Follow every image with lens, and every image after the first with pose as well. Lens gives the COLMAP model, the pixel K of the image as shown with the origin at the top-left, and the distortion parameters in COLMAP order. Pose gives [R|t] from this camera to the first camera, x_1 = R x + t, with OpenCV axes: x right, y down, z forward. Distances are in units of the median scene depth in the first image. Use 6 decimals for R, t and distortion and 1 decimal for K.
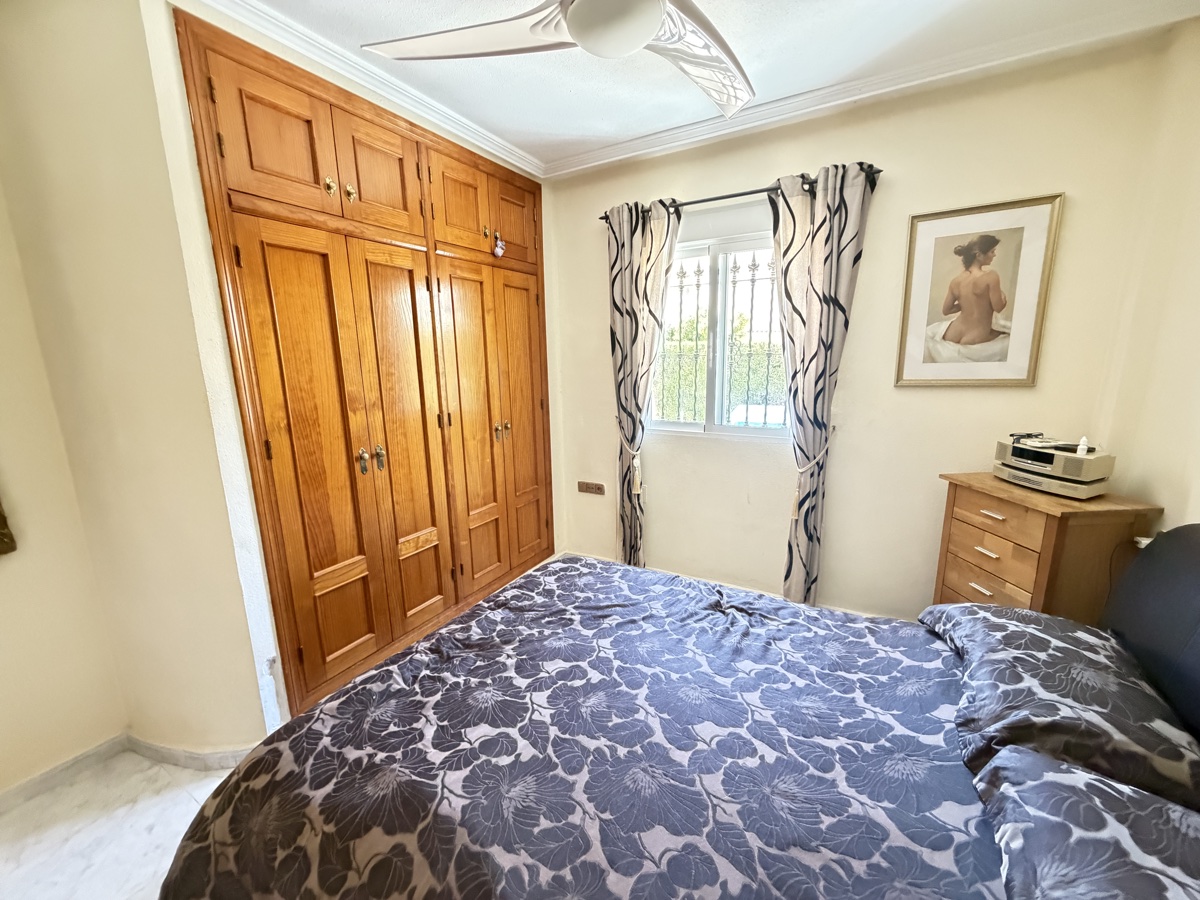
lens RADIAL K [[478.1, 0, 599.0], [0, 478.1, 451.3], [0, 0, 1]] dist [0.001363, -0.000088]
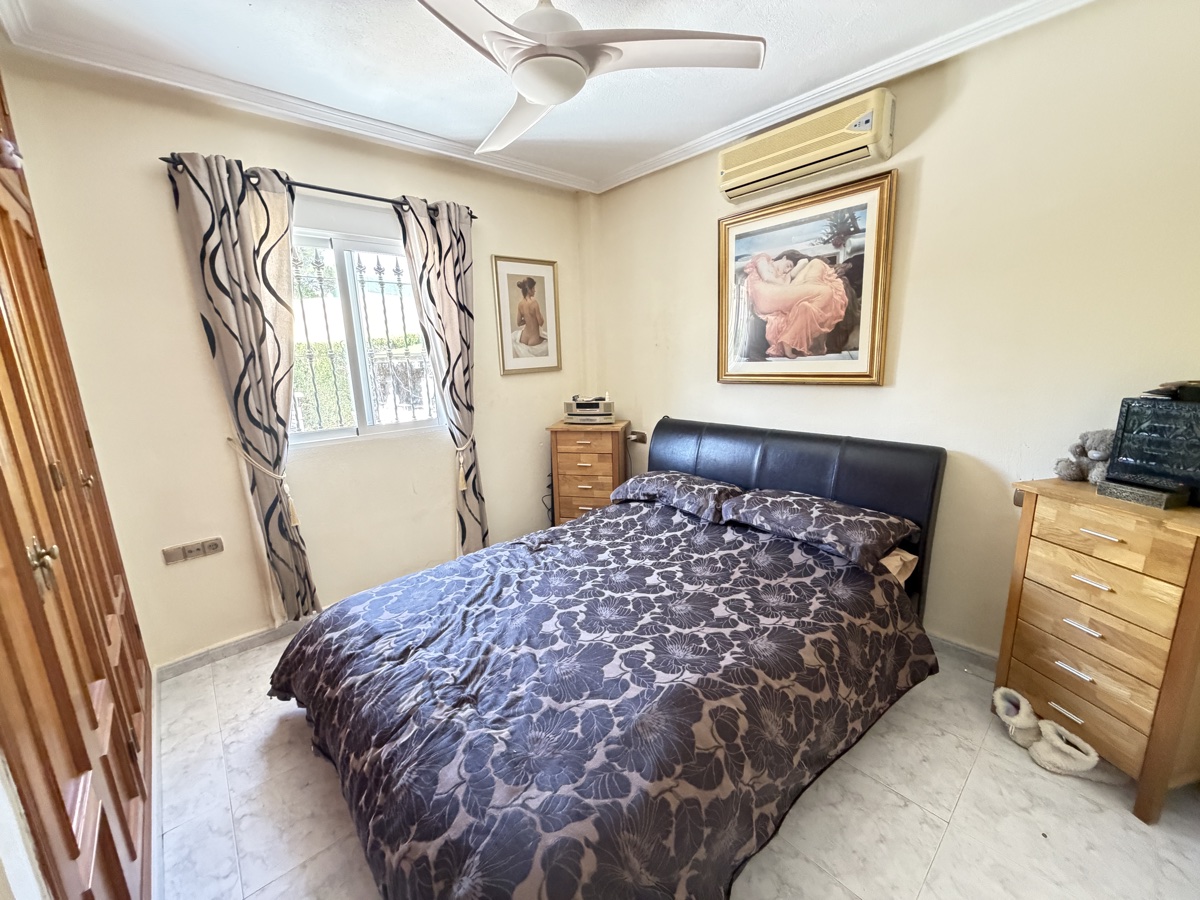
lens RADIAL K [[478.1, 0, 598.1], [0, 478.1, 450.8], [0, 0, 1]] dist [0.001363, -0.000088]
pose [[0.308035, -0.185001, 0.933214, -0.758815], [0.213422, 0.969348, 0.121718, -0.036184], [-0.927128, 0.161675, 0.338076, 0.352905]]
